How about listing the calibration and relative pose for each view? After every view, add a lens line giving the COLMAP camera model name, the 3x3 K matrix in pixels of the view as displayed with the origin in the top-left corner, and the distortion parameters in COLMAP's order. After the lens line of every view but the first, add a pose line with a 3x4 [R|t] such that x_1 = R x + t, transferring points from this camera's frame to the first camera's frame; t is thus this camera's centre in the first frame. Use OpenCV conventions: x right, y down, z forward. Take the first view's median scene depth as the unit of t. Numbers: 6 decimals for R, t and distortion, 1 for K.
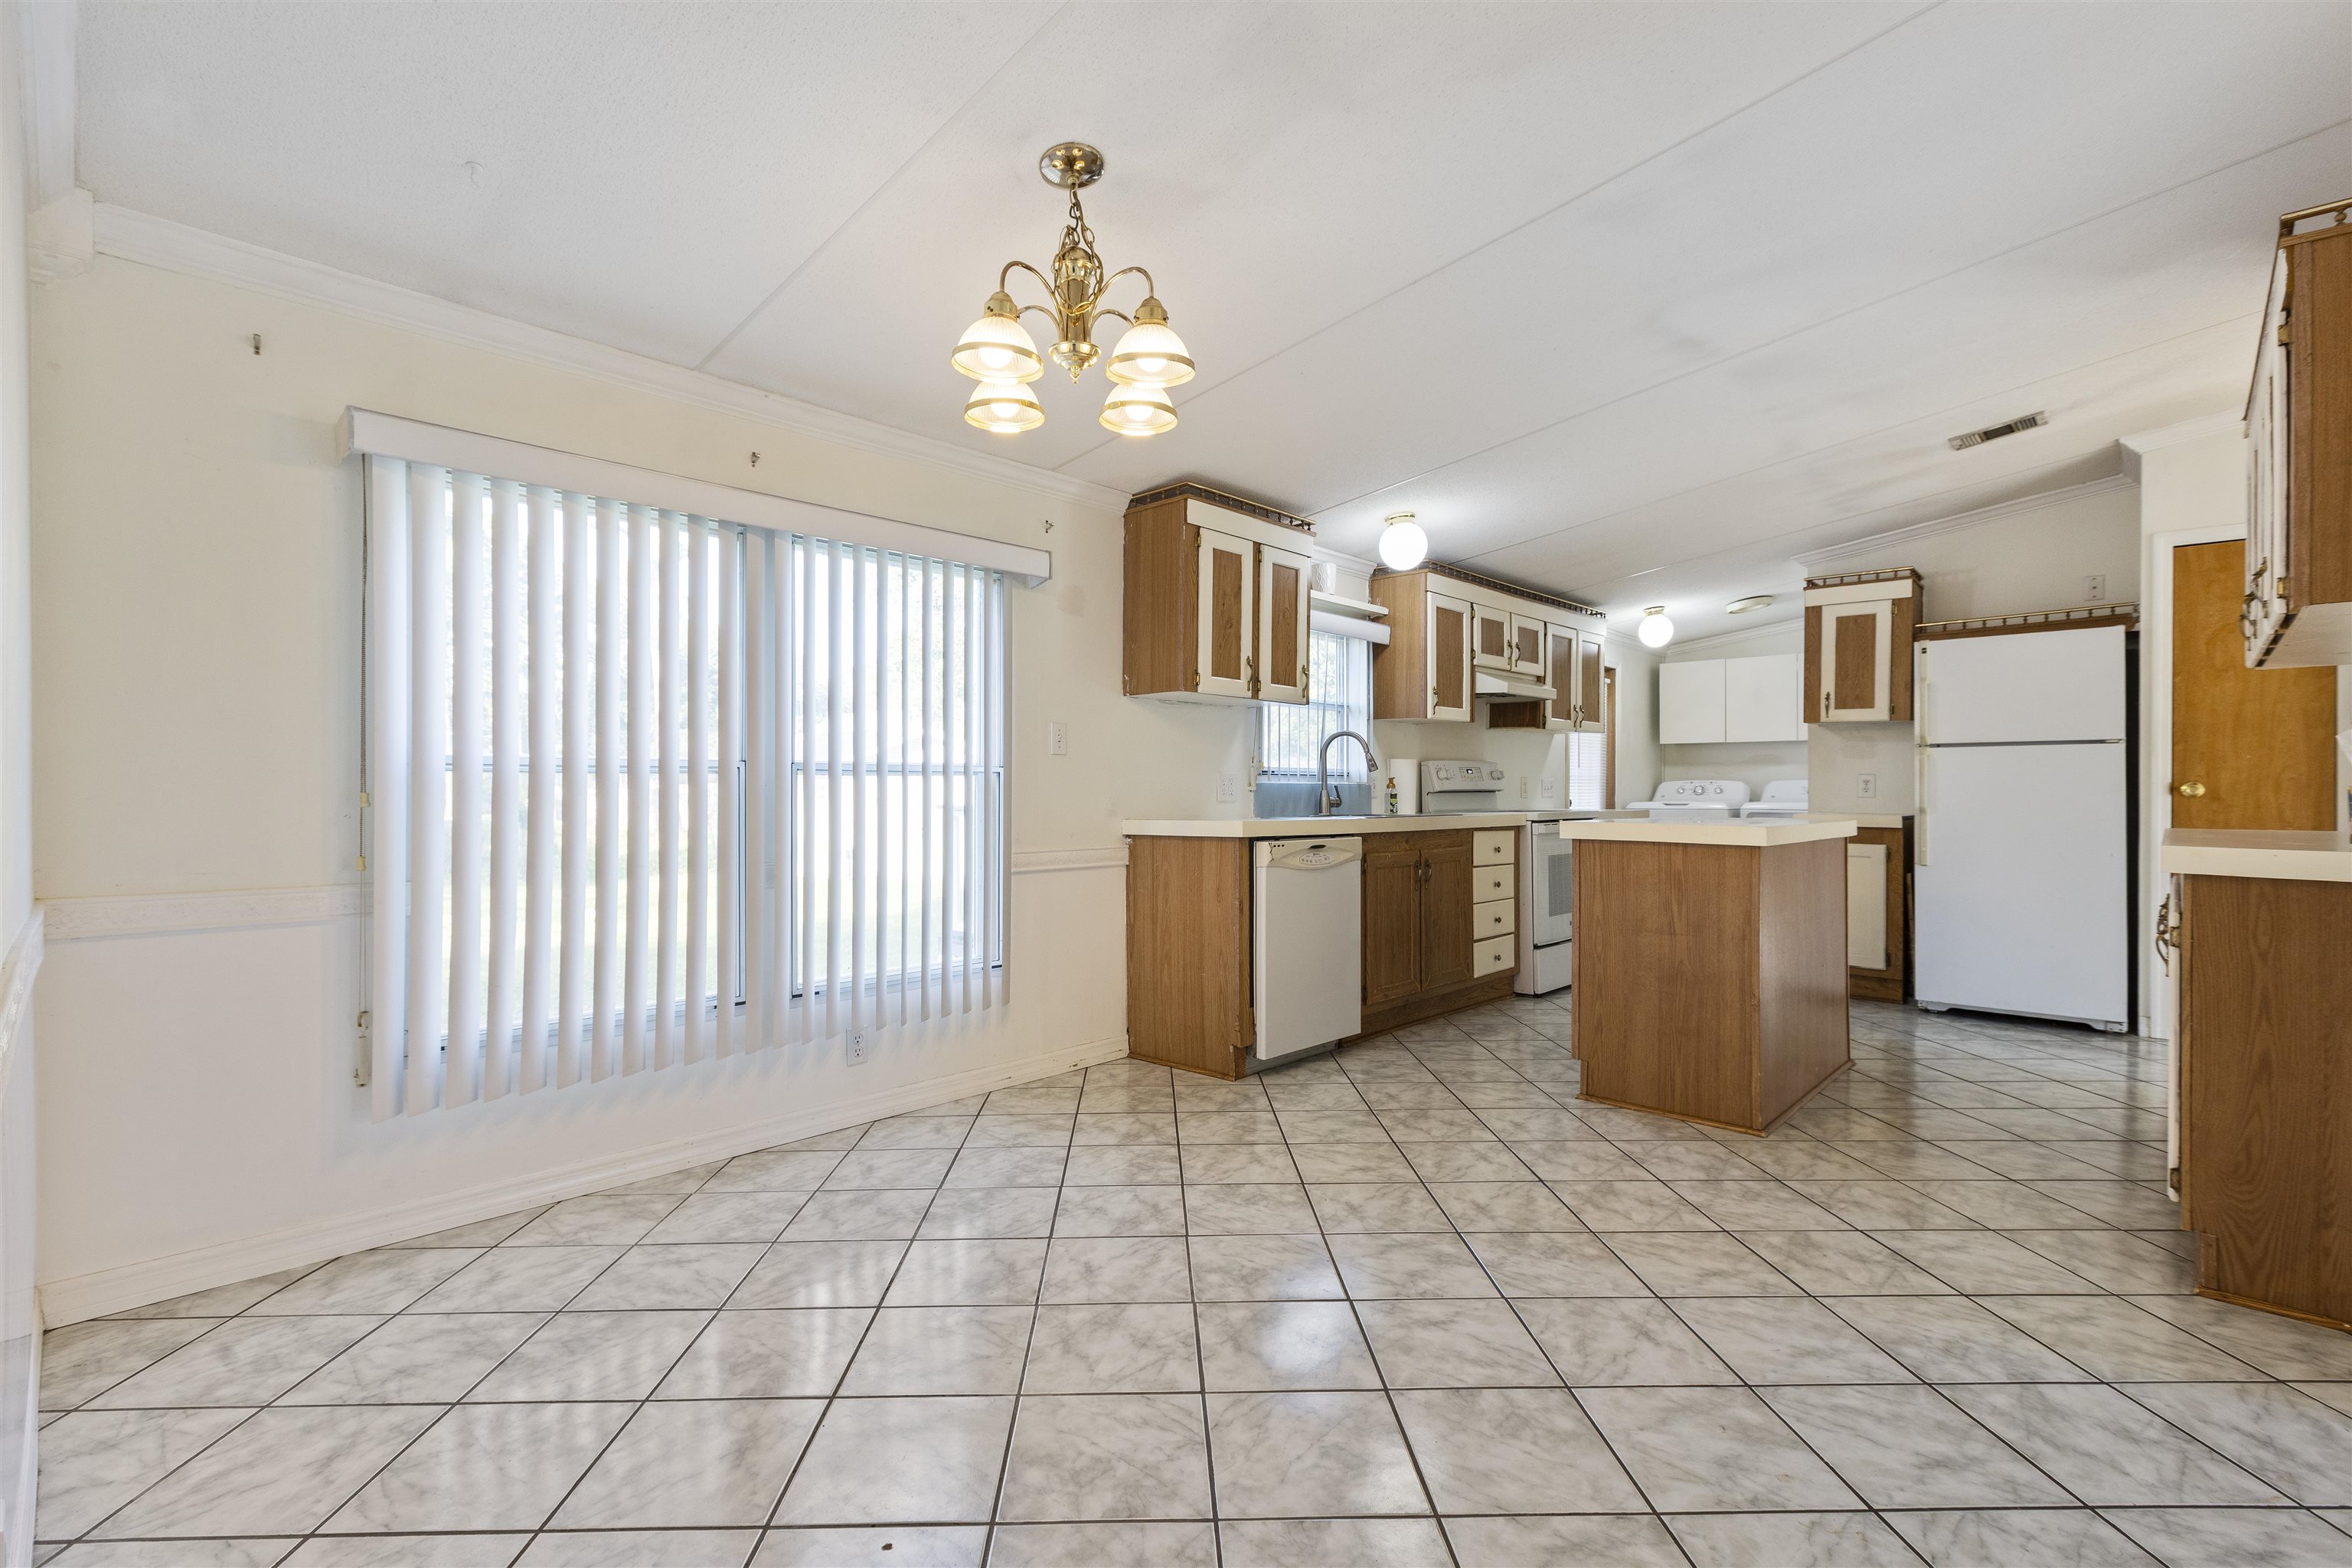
lens RADIAL K [[1047.2, 0, 1168.4], [0, 1047.2, 780.6], [0, 0, 1]] dist [0.005408, -0.001281]
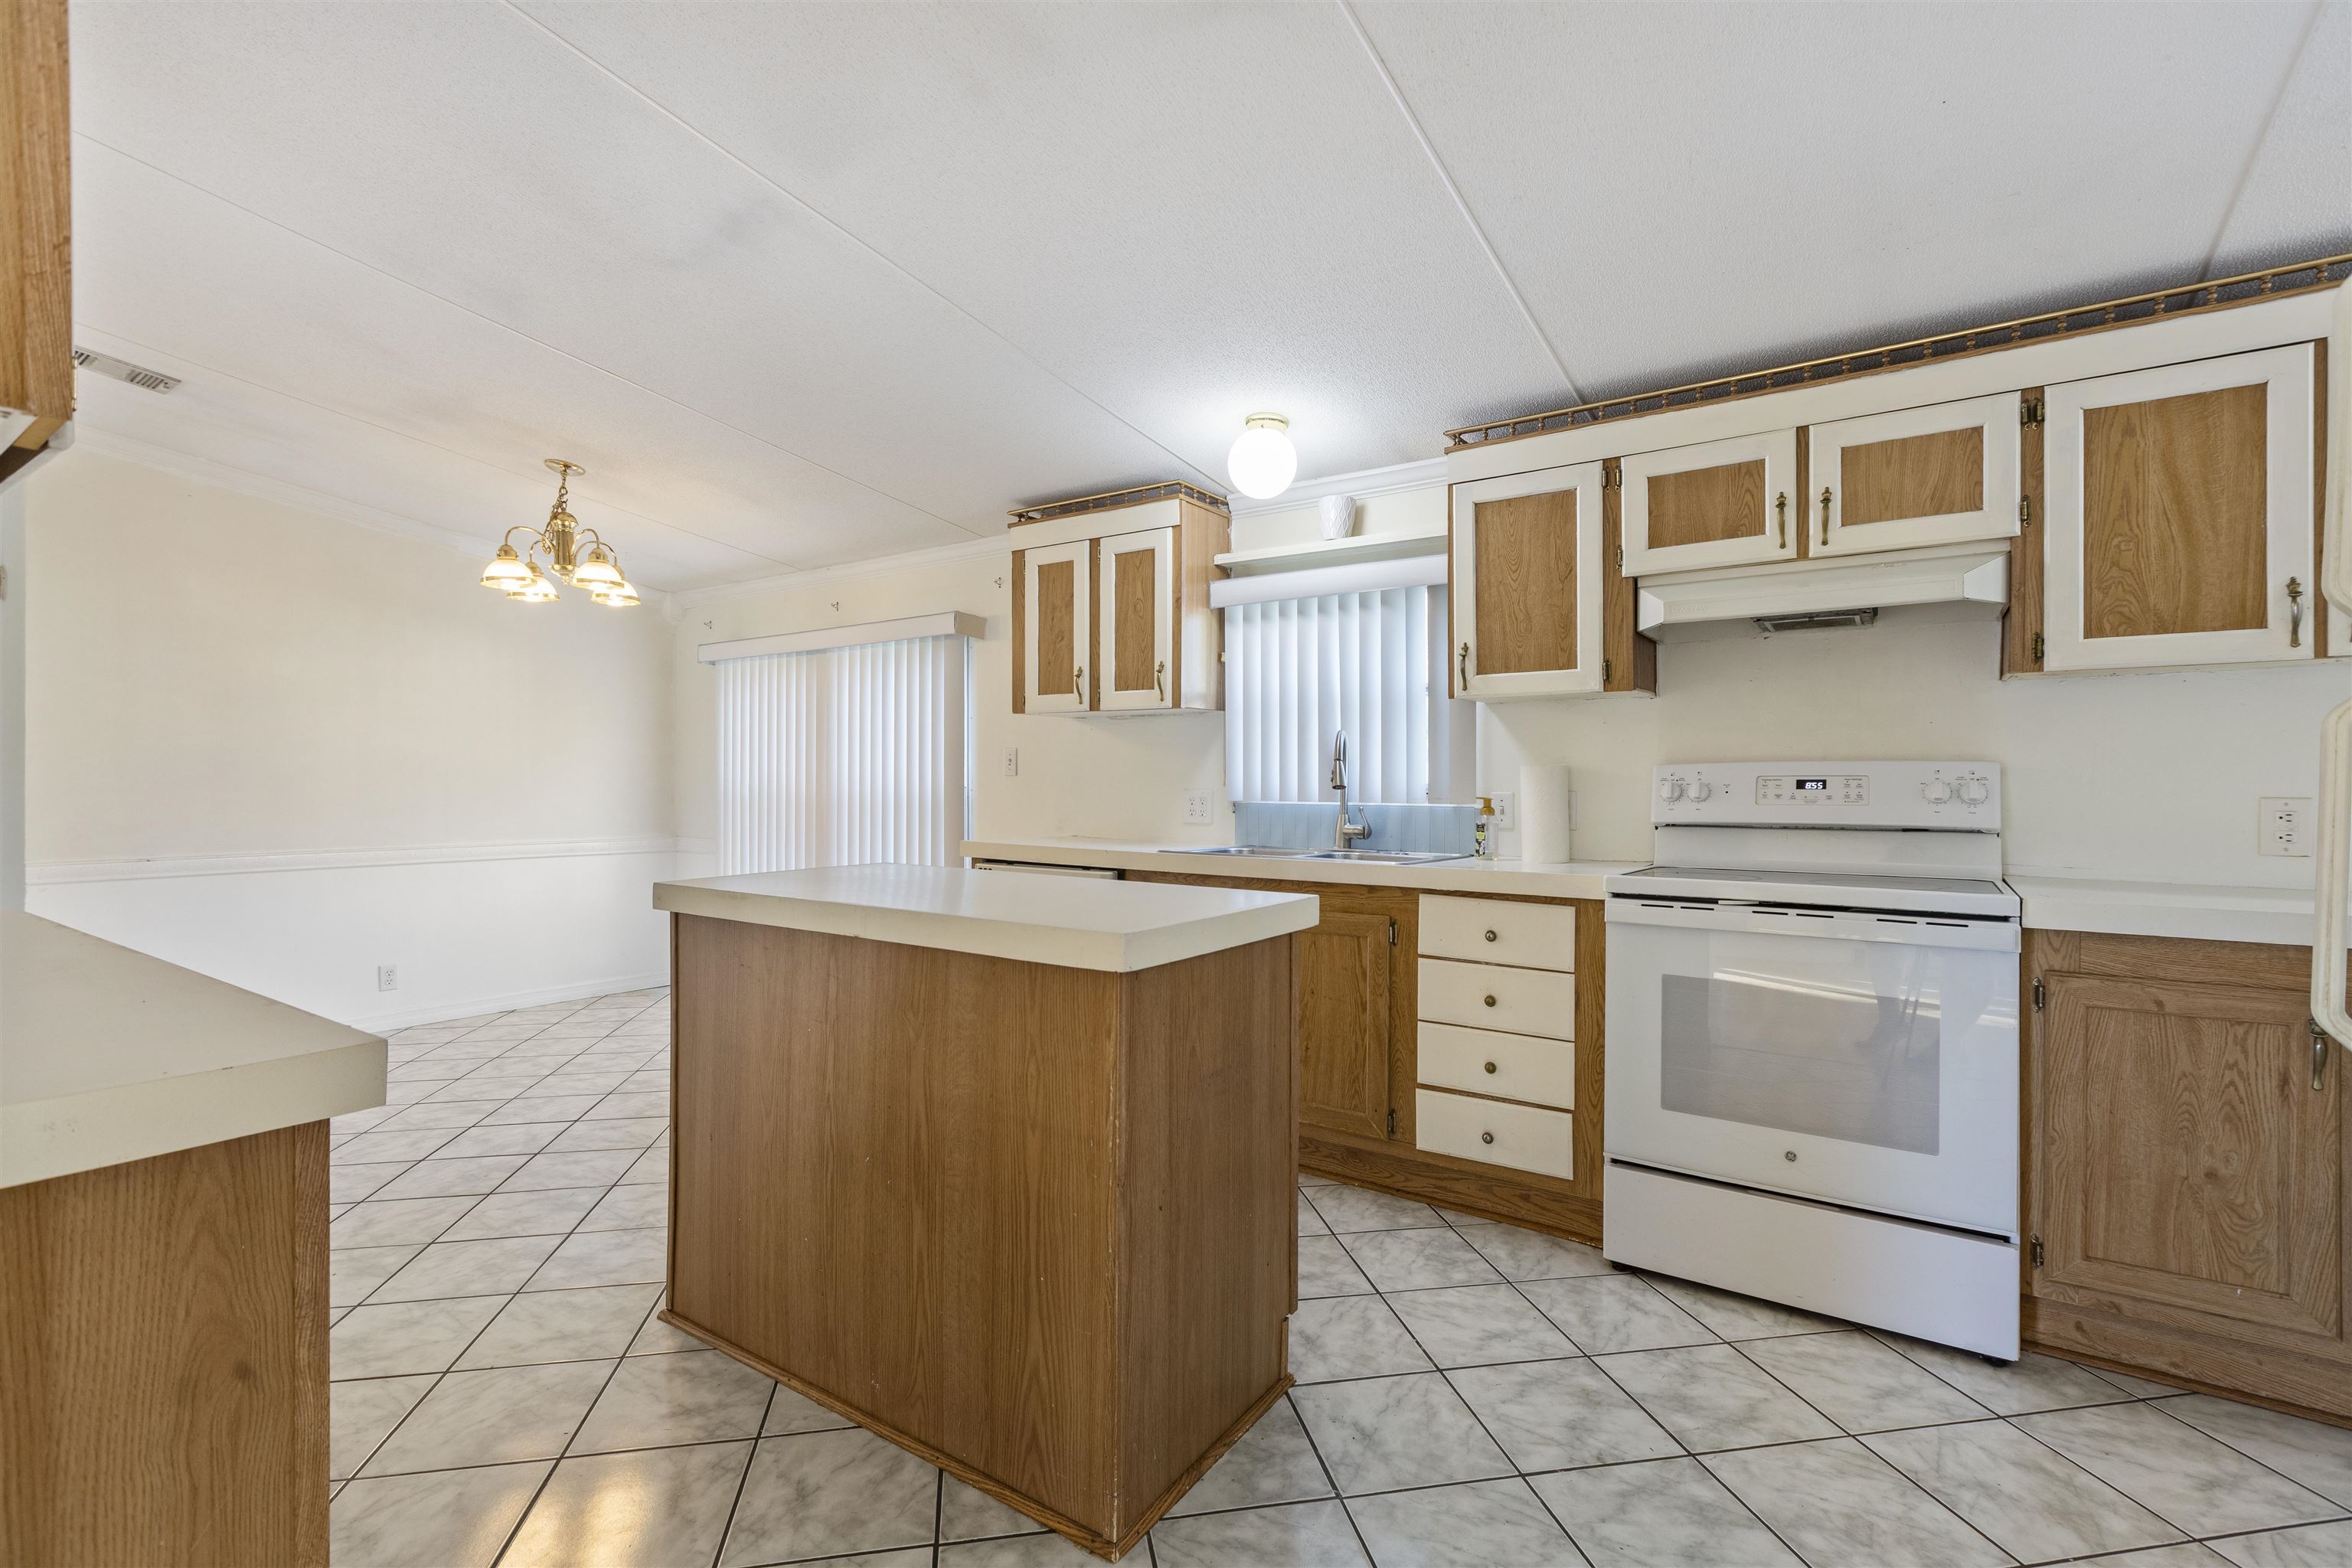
lens RADIAL K [[1047.2, 0, 1185.9], [0, 1047.2, 787.5], [0, 0, 1]] dist [0.005408, -0.001281]
pose [[0.172851, 0.005264, -0.984934, 0.938609], [0.005246, 0.999967, 0.006265, -0.016027], [0.984934, -0.006250, 0.172818, 0.869695]]
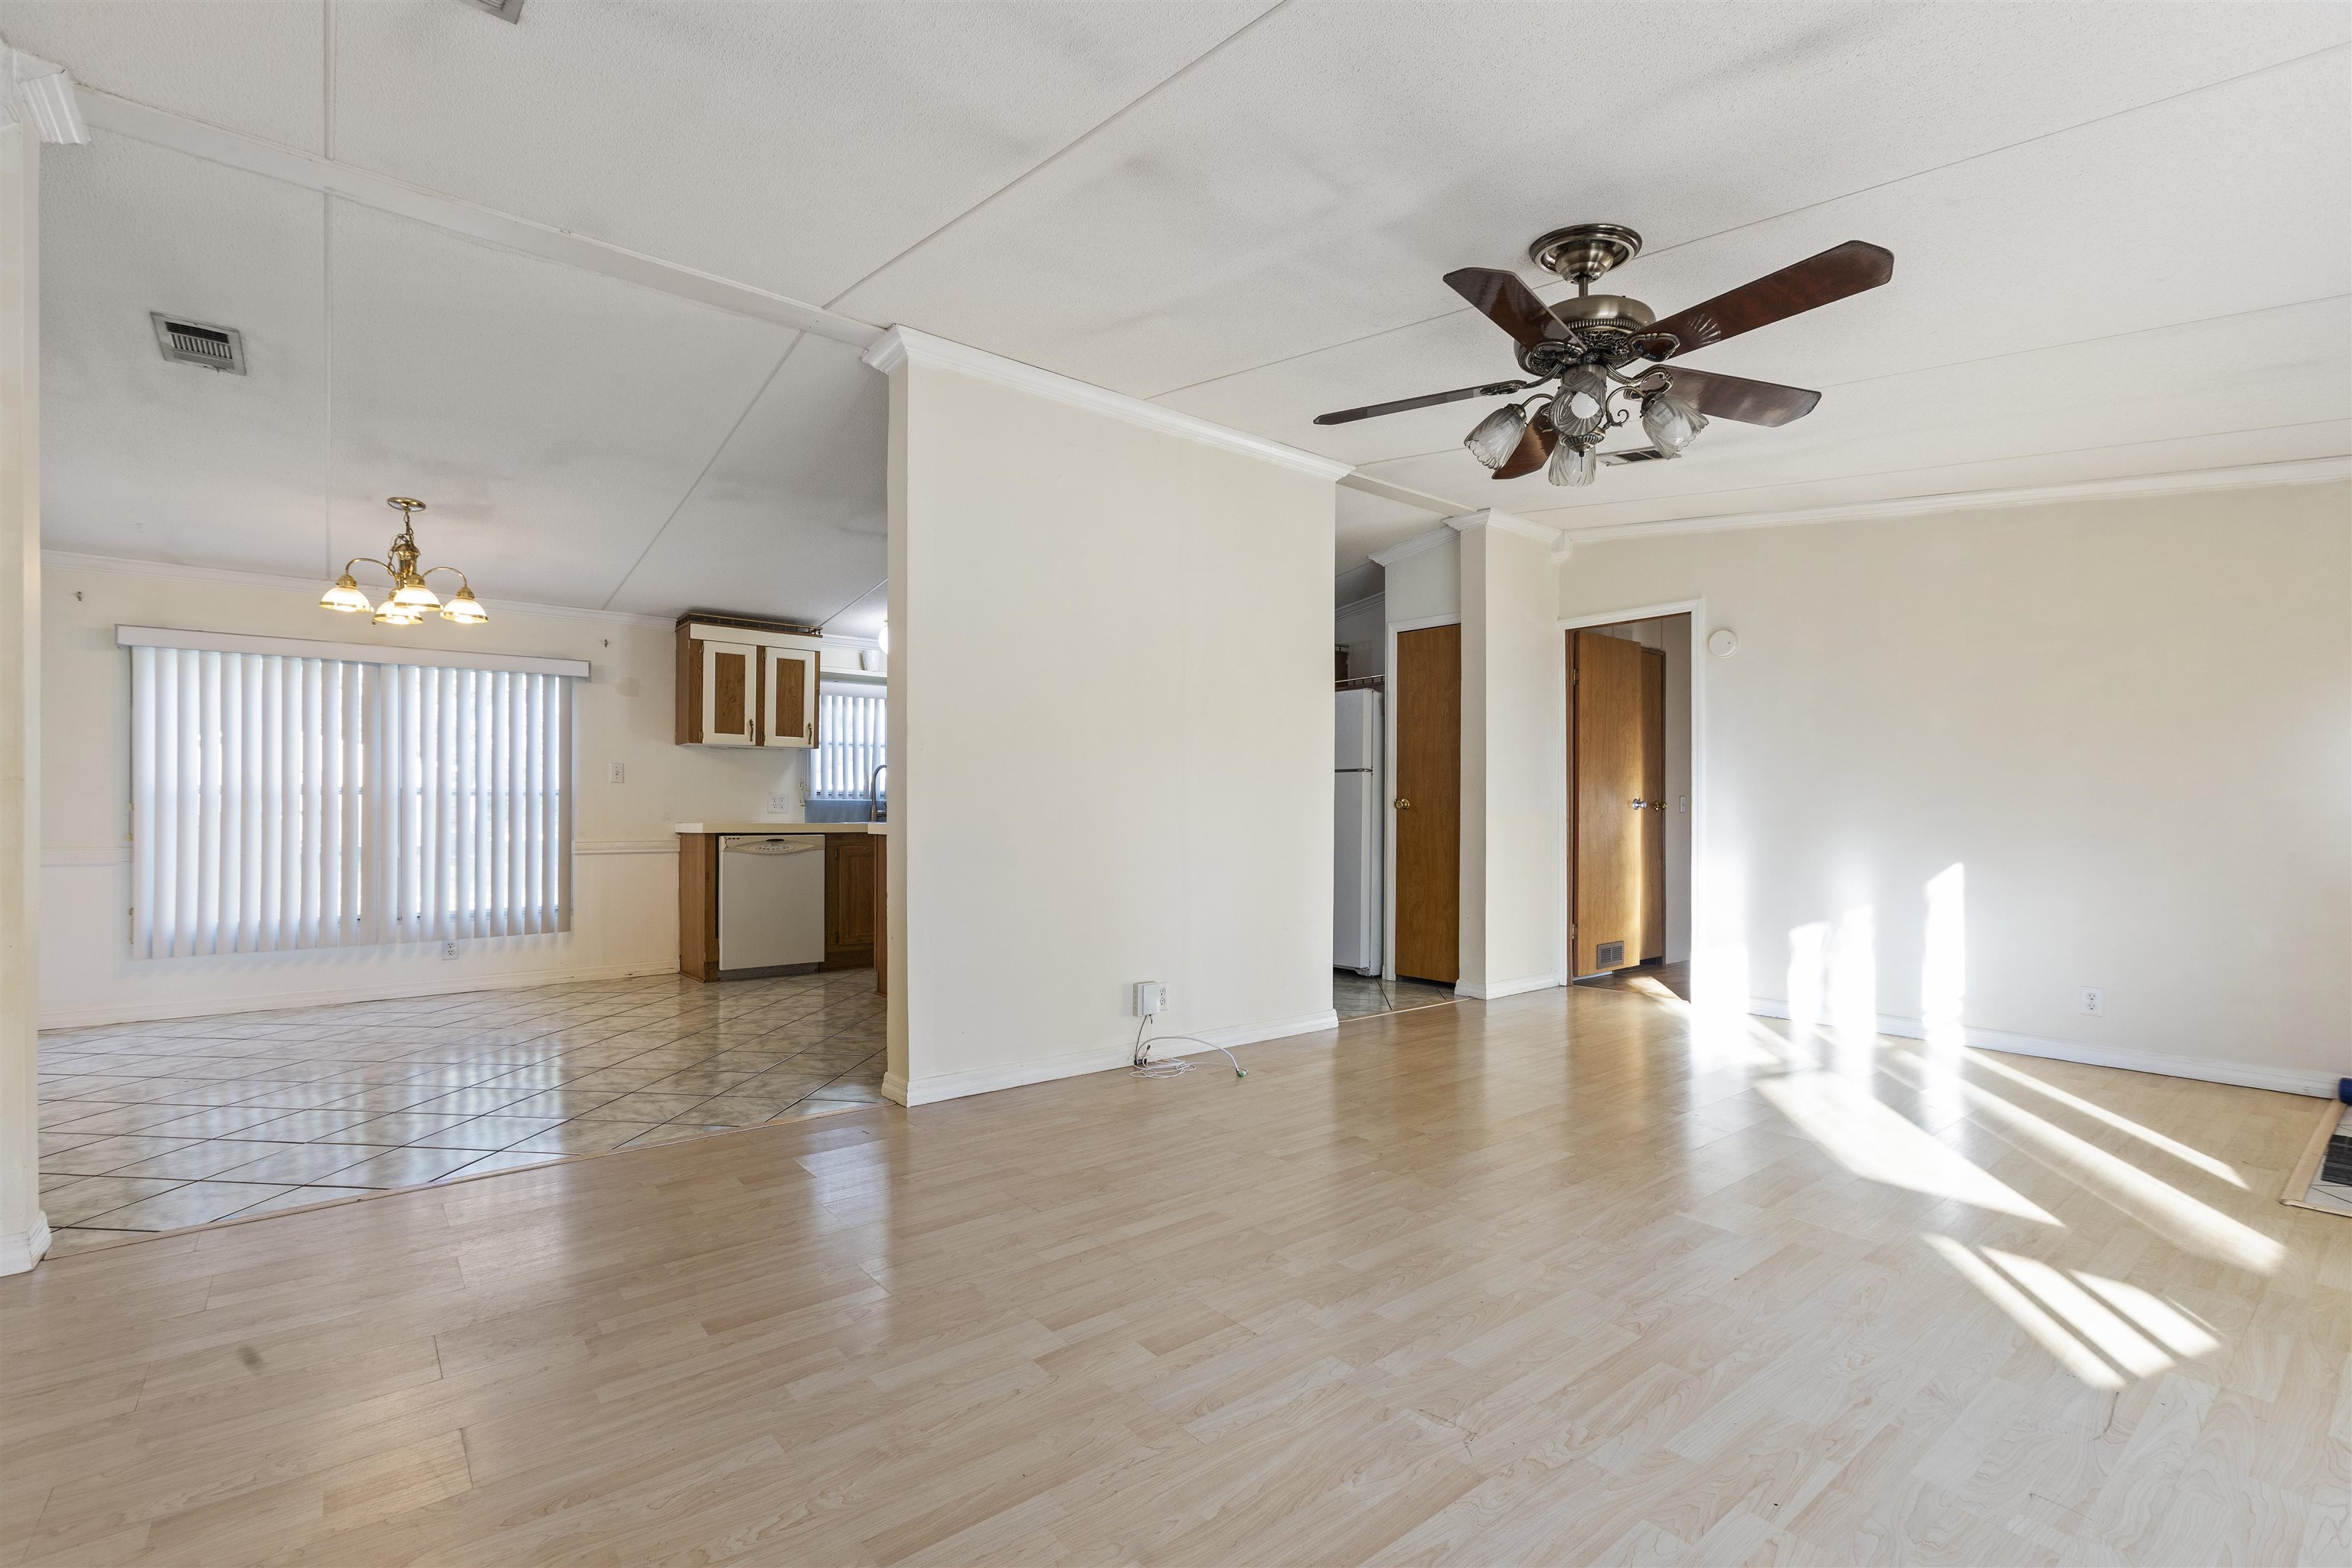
lens RADIAL K [[1047.2, 0, 1167.3], [0, 1047.2, 794.1], [0, 0, 1]] dist [0.005408, -0.001281]
pose [[0.992249, -0.001888, -0.124252, 0.828248], [0.001138, 0.999981, -0.006111, 0.003365], [0.124261, 0.005922, 0.992232, -0.443784]]
